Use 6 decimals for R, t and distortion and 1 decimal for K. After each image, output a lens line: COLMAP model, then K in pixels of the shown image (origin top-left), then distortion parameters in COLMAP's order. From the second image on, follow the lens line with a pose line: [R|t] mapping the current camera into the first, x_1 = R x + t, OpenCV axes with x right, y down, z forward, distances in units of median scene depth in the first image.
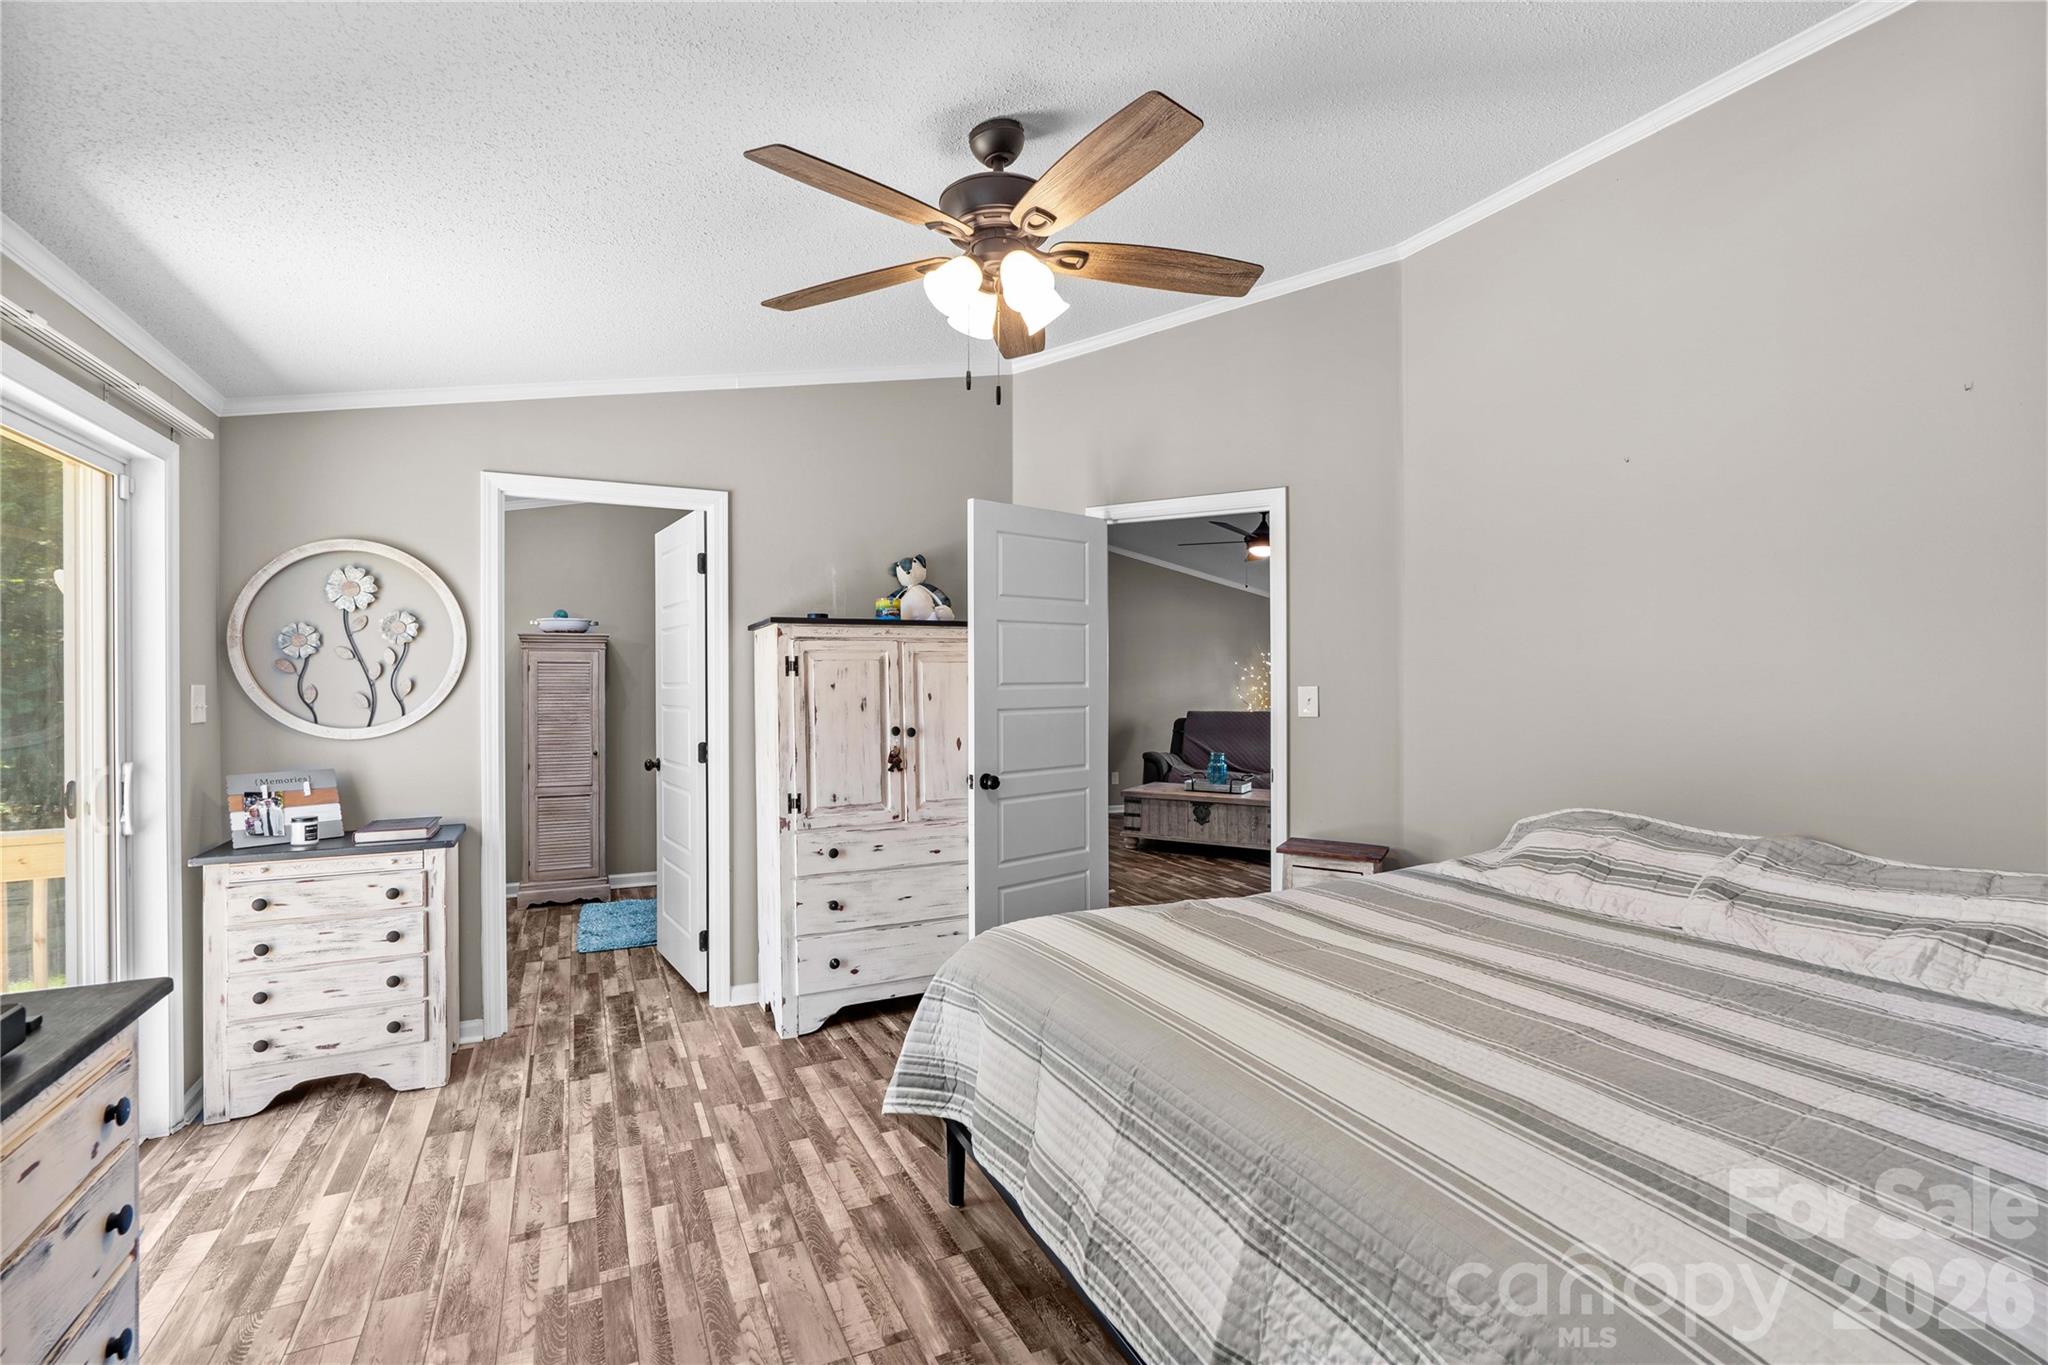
lens RADIAL K [[944.2, 0, 1024.8], [0, 944.2, 681.2], [0, 0, 1]] dist [-0.018960, 0.003805]
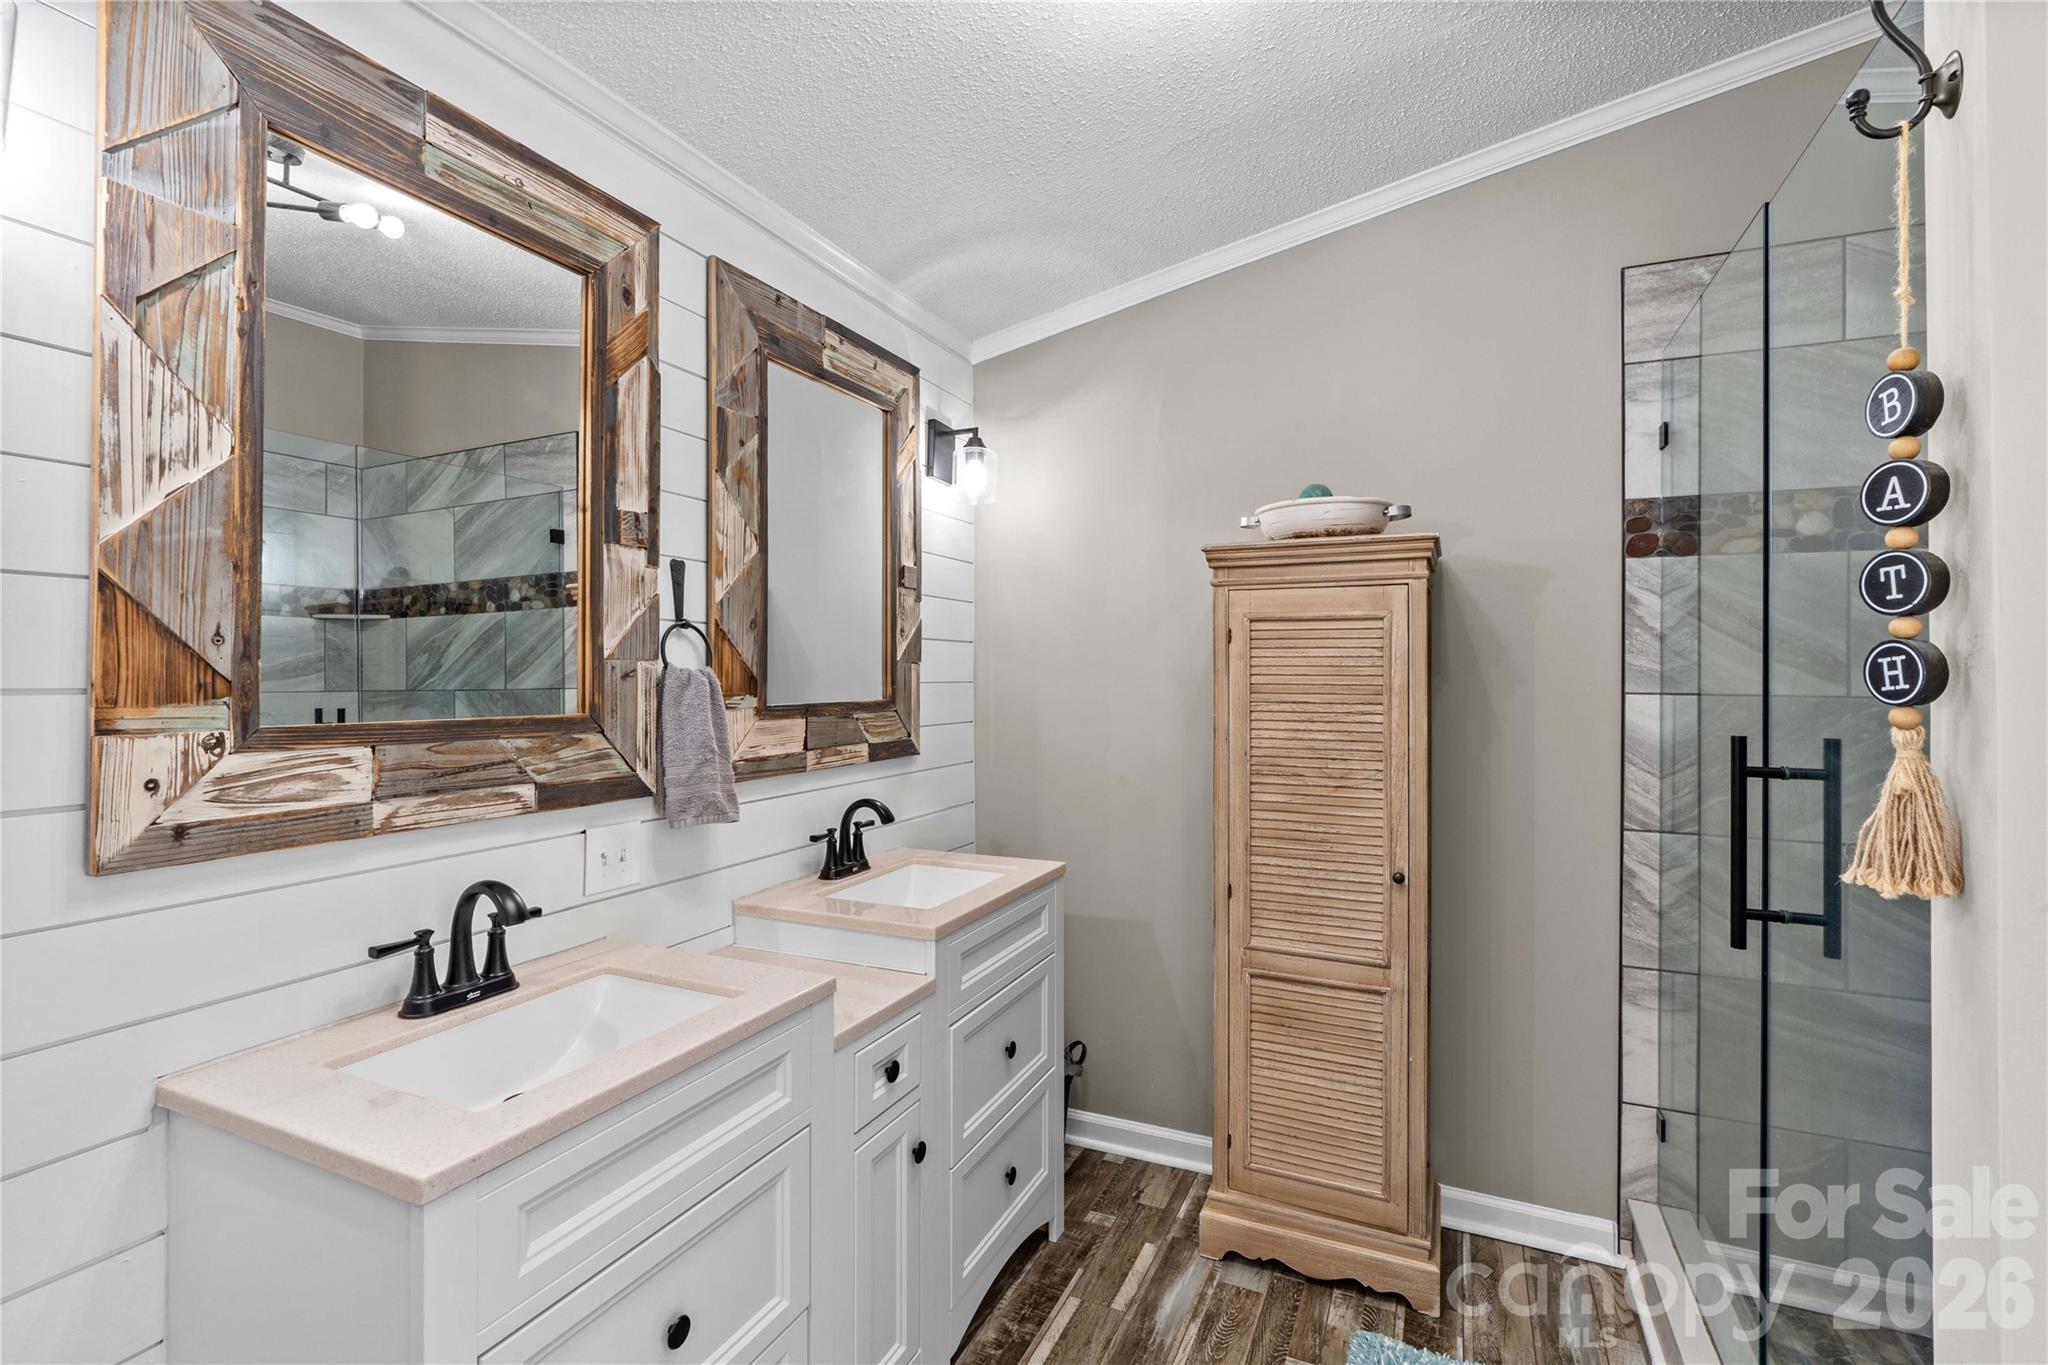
lens RADIAL K [[944.2, 0, 1023.9], [0, 944.2, 671.4], [0, 0, 1]] dist [-0.018960, 0.003805]
pose [[0.624607, 0.003039, -0.780933, -0.274697], [-0.005350, 0.999986, -0.000388, 0.001322], [0.780921, 0.004420, 0.624614, 0.681321]]
